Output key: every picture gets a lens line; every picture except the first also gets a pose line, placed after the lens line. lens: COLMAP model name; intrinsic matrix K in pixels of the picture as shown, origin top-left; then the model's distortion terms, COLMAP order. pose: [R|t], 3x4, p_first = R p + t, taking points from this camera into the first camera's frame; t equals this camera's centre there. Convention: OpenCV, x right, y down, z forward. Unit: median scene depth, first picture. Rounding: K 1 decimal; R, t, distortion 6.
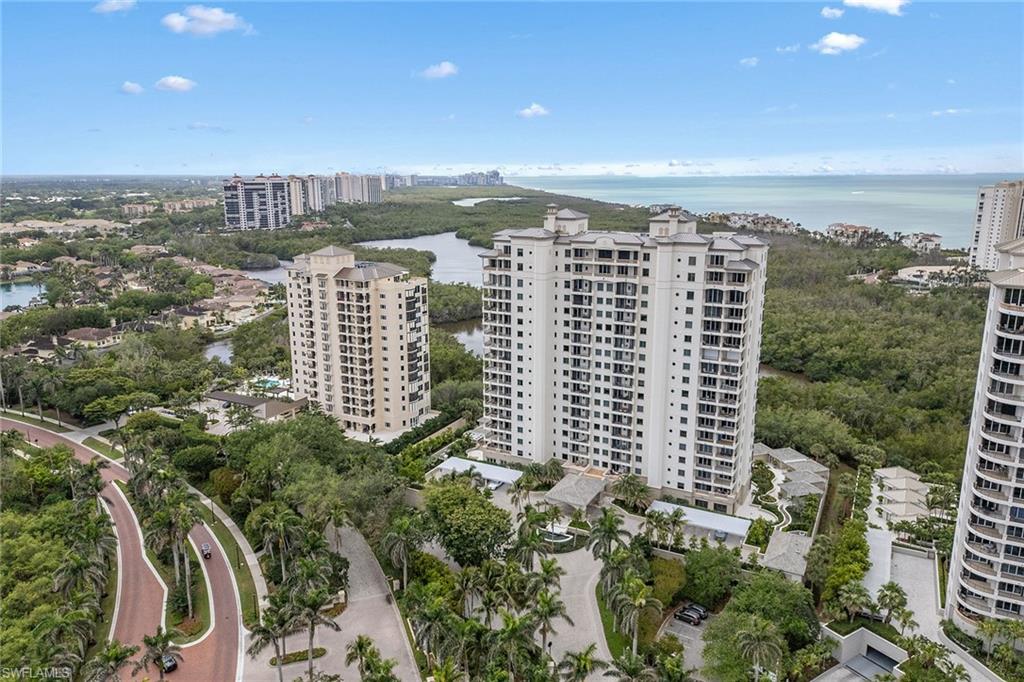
lens RADIAL K [[718.4, 0, 514.5], [0, 718.4, 343.9], [0, 0, 1]] dist [0.084976, -0.109097]
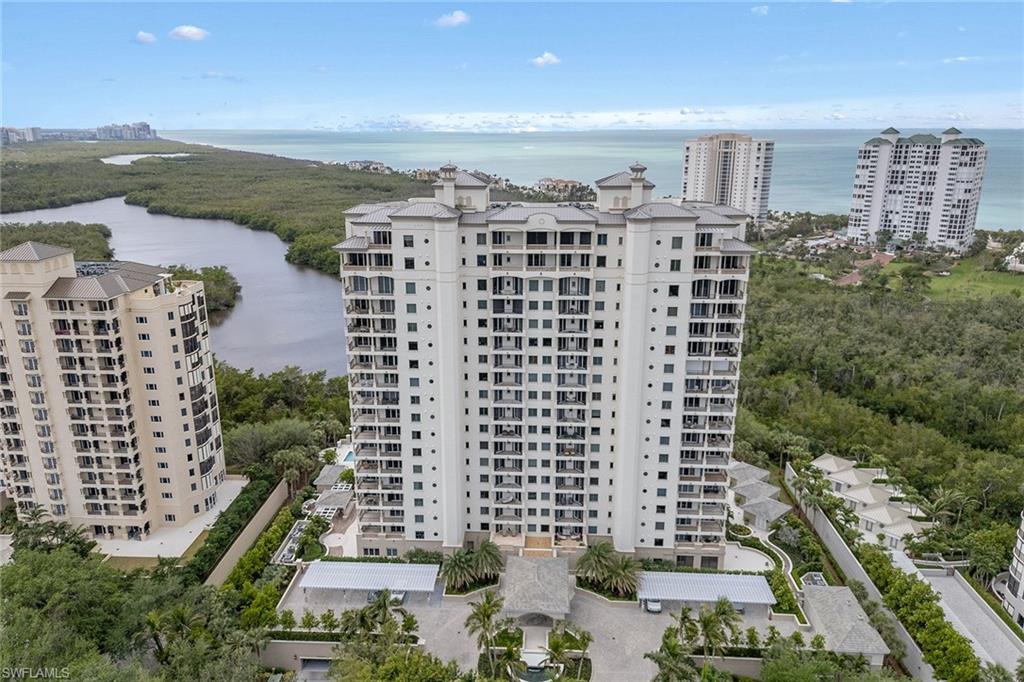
lens RADIAL K [[718.4, 0, 514.5], [0, 718.4, 343.9], [0, 0, 1]] dist [0.084976, -0.109097]
pose [[0.907920, -0.117928, 0.402211, -0.173226], [0.094523, 0.992491, 0.077629, -0.075682], [-0.408345, -0.032463, 0.912250, 0.362033]]
